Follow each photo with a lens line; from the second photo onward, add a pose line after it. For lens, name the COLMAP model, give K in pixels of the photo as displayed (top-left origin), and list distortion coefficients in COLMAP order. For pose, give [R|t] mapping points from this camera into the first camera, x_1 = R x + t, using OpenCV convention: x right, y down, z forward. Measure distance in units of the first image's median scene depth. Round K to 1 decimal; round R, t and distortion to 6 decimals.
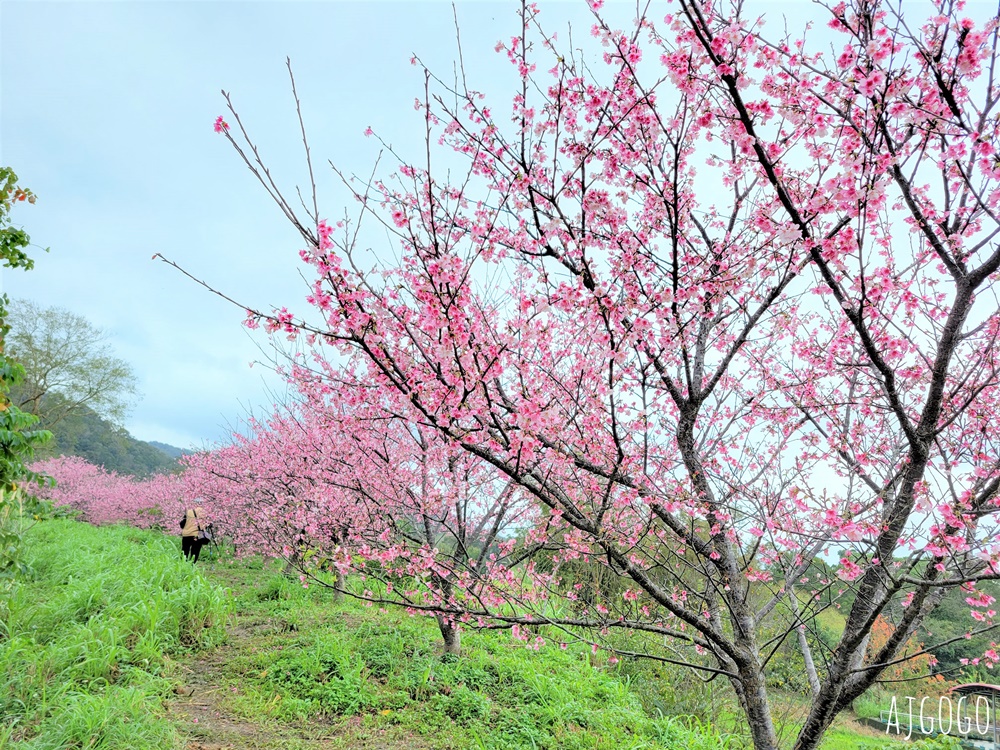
lens RADIAL K [[752.5, 0, 505.0], [0, 752.5, 370.7], [0, 0, 1]] dist [0.062648, -0.060888]
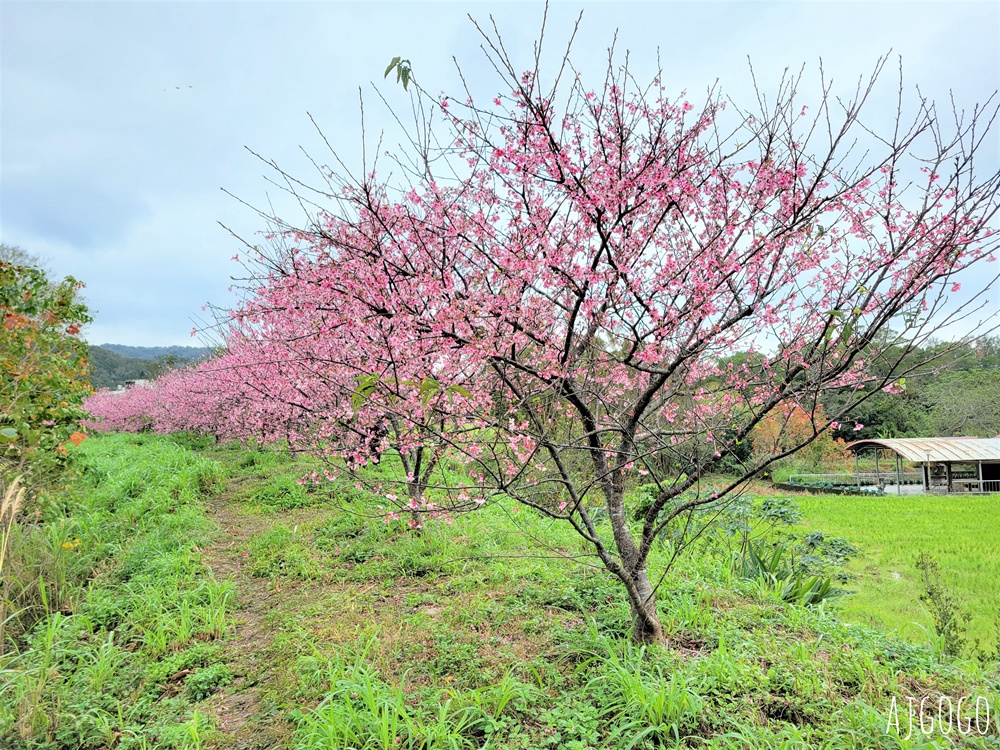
lens RADIAL K [[752.5, 0, 505.0], [0, 752.5, 370.7], [0, 0, 1]] dist [0.062648, -0.060888]
pose [[0.986591, -0.157934, 0.041161, 0.236185], [0.146199, 0.967300, 0.207258, -0.177981], [-0.072548, -0.198461, 0.977420, -0.696442]]
